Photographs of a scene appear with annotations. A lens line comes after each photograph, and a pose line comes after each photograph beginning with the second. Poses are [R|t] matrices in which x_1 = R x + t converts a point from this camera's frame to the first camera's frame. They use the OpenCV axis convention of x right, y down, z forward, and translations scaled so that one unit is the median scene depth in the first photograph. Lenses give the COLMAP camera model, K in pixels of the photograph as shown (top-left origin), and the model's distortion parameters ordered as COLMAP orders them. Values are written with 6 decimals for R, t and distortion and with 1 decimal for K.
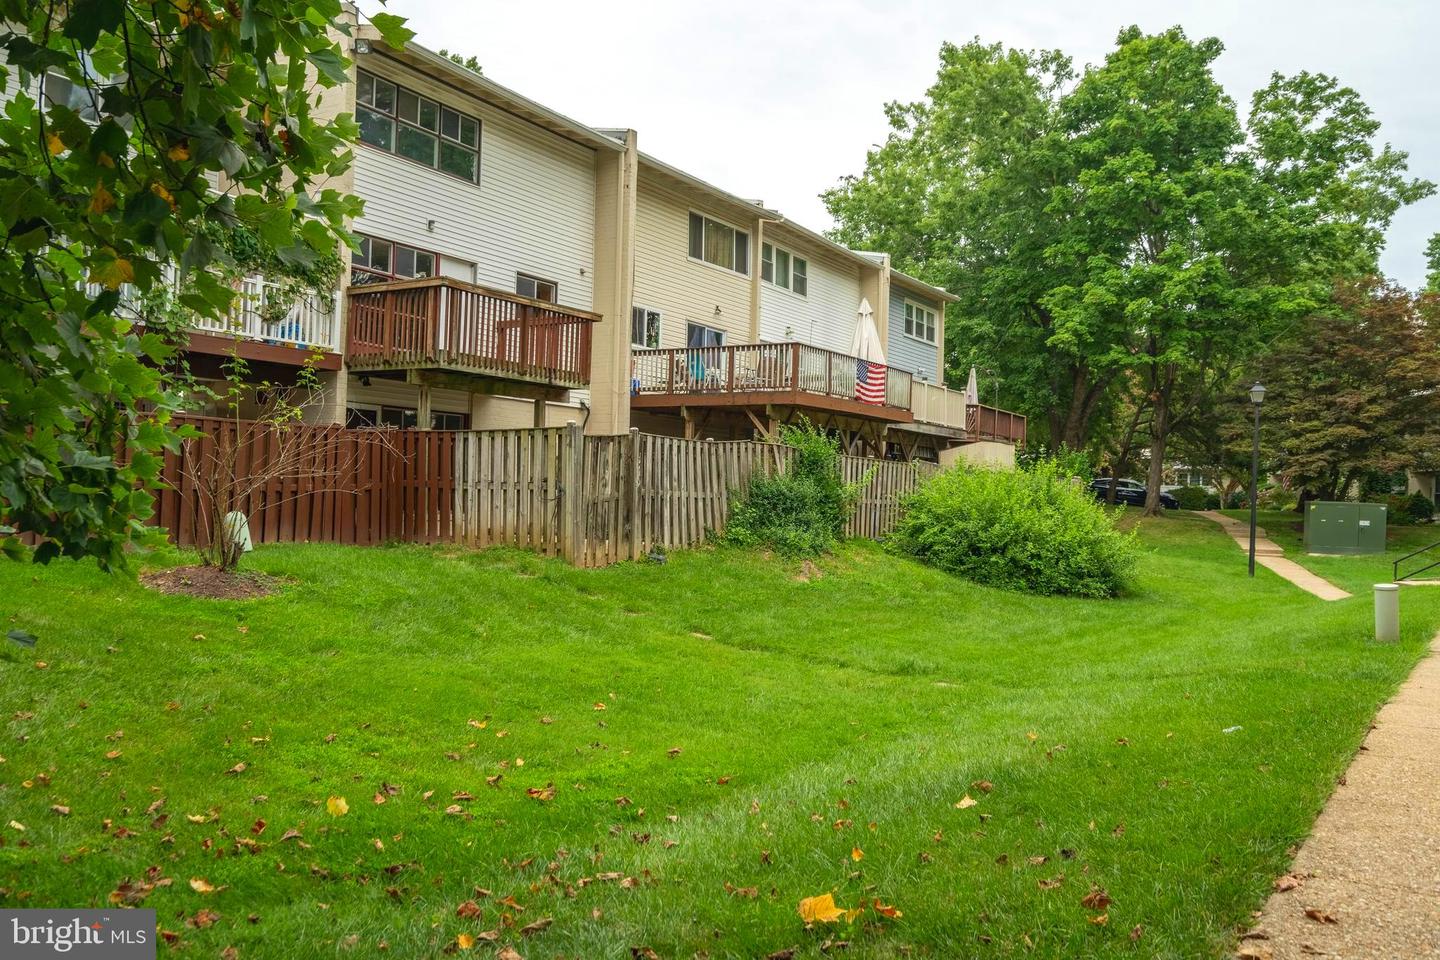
lens RADIAL K [[1154.4, 0, 720.0], [0, 1154.4, 480.0], [0, 0, 1]] dist [-0.001705, 0.001349]
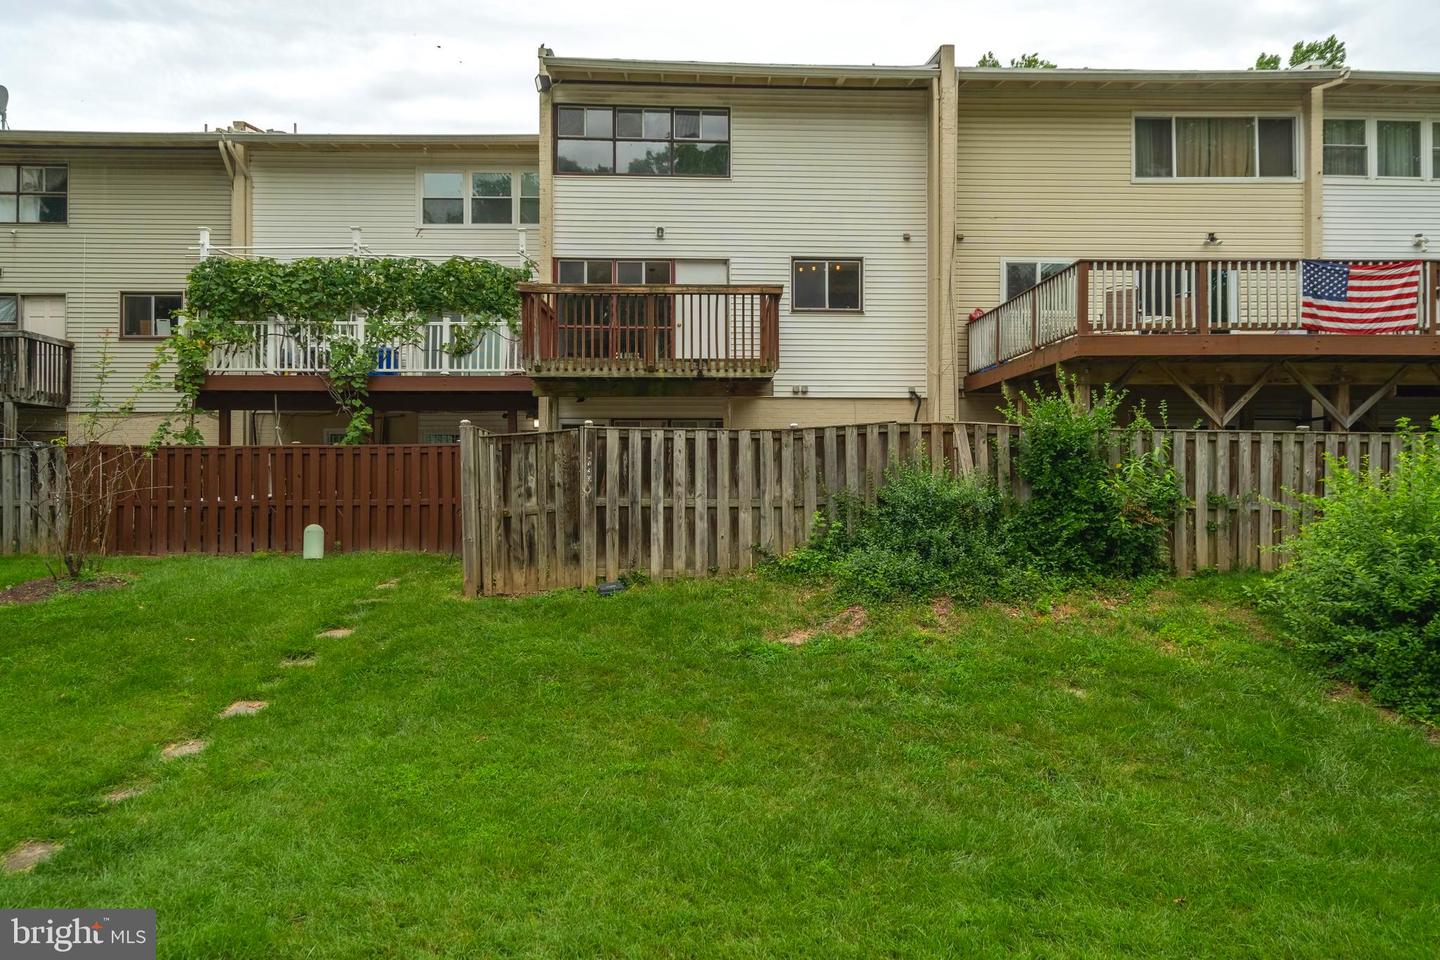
lens RADIAL K [[869.7, 0, 720.0], [0, 869.7, 480.0], [0, 0, 1]] dist [0.001427, 0.000604]
pose [[0.540488, -0.029631, -0.840830, 0.396847], [0.025437, 0.999498, -0.018872, 0.007403], [0.840967, -0.011188, 0.540970, 0.628849]]
